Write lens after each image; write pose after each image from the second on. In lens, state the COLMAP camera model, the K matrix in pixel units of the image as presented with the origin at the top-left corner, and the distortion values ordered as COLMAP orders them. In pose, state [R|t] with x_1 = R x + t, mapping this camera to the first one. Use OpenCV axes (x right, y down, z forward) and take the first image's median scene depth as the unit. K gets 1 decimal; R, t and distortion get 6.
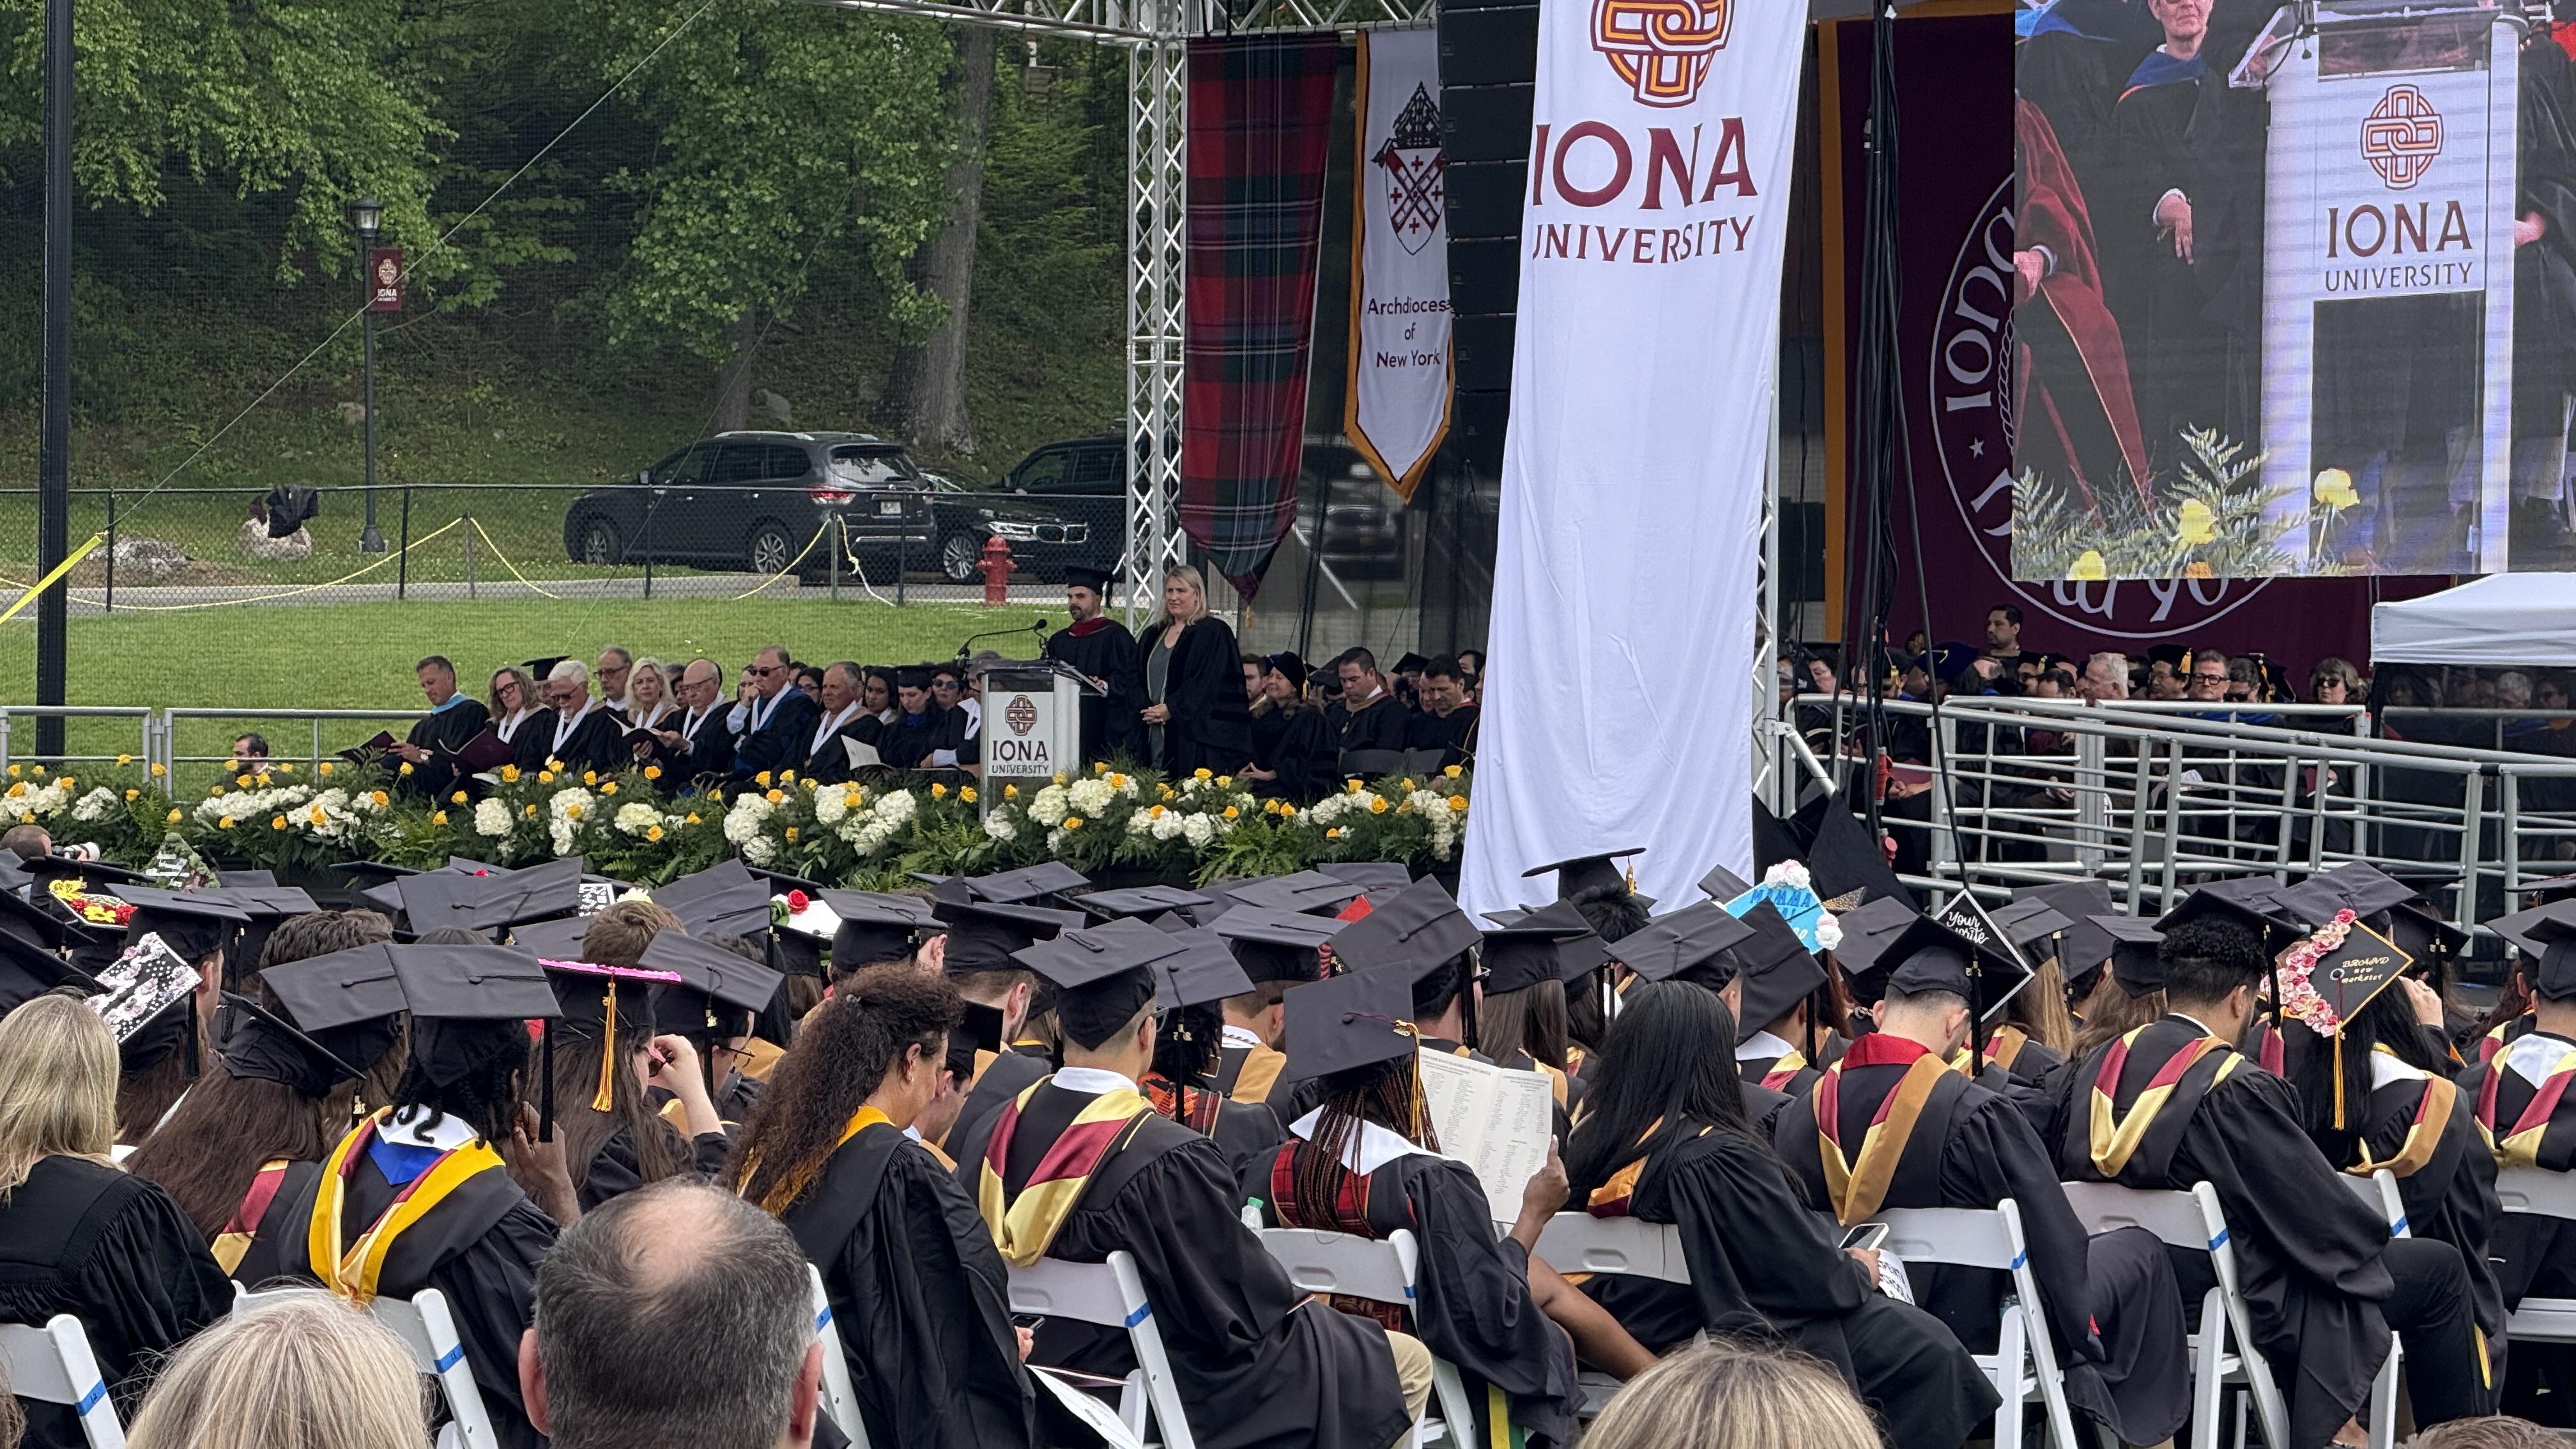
lens RADIAL K [[9145.7, 0, 1288.1], [0, 9145.7, 723.8], [0, 0, 1]] dist [-0.167476, 0.000000]
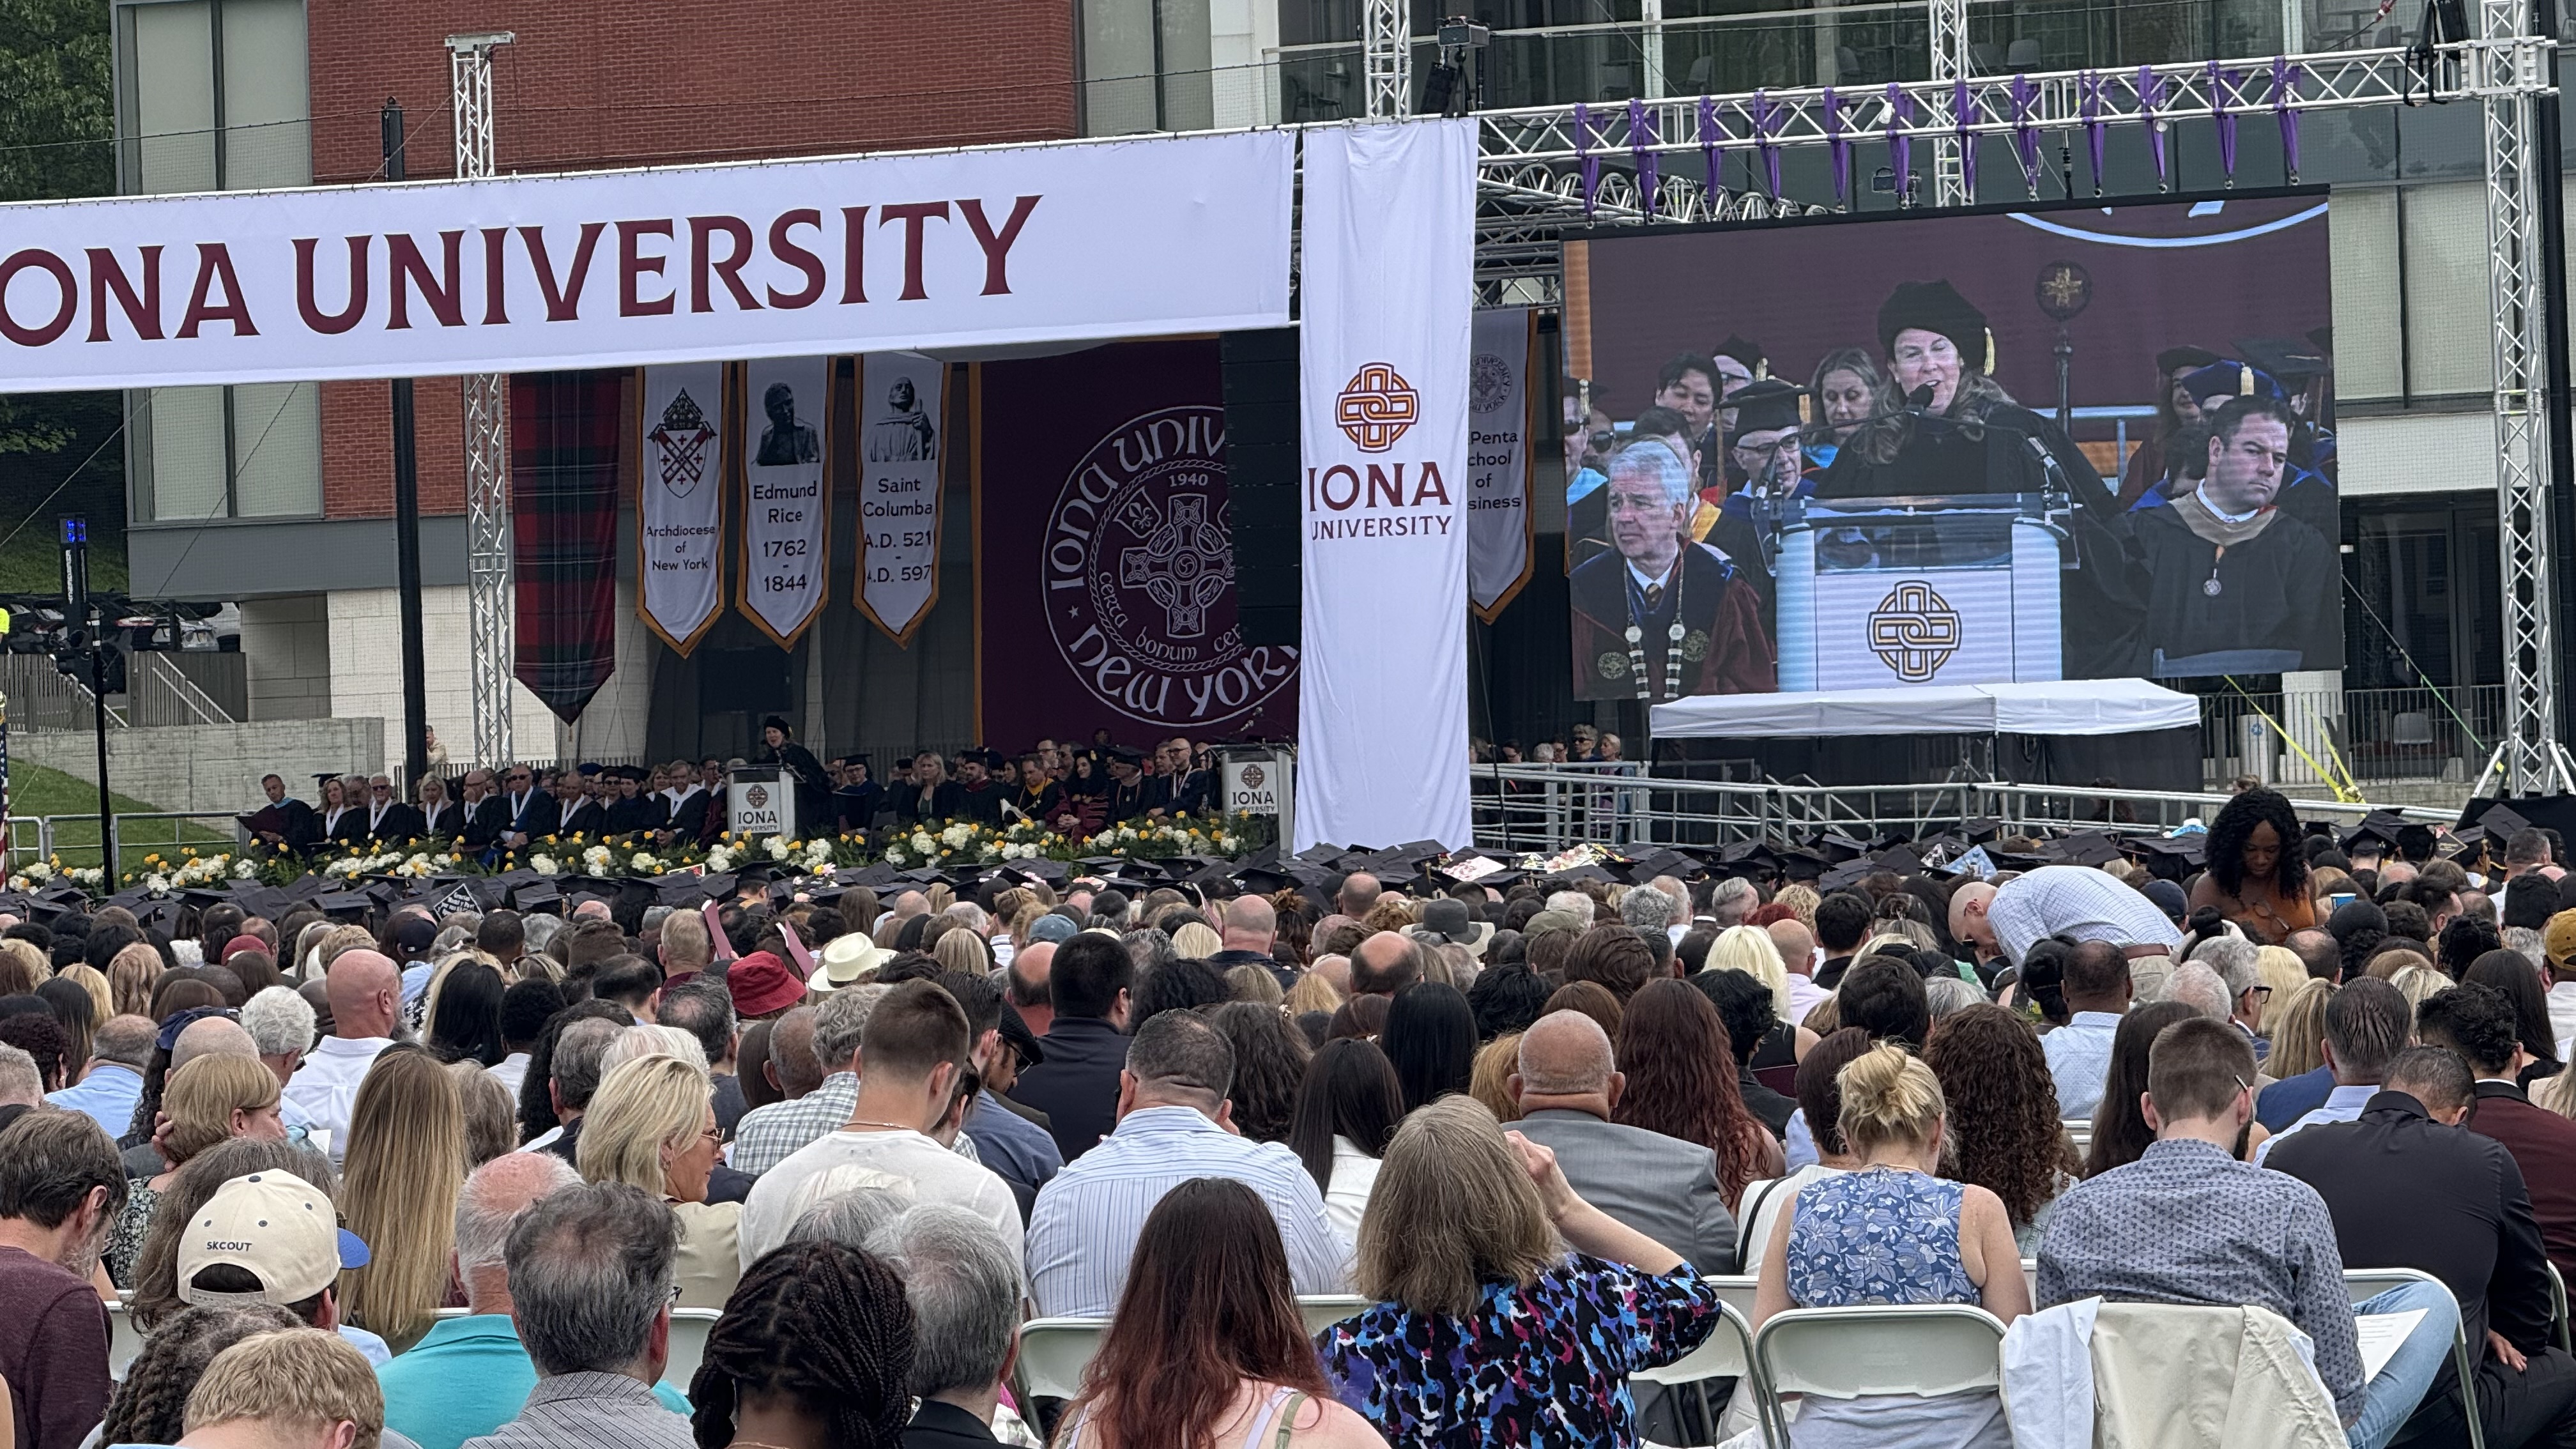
lens RADIAL K [[9145.7, 0, 1288.0], [0, 9145.7, 725.7], [0, 0, 1]] dist [-0.167476, 0.000000]
pose [[0.950741, -0.034030, 0.308113, -0.457774], [0.035965, 0.999353, -0.000603, -0.009387], [-0.307893, 0.011655, 0.951349, -0.643239]]
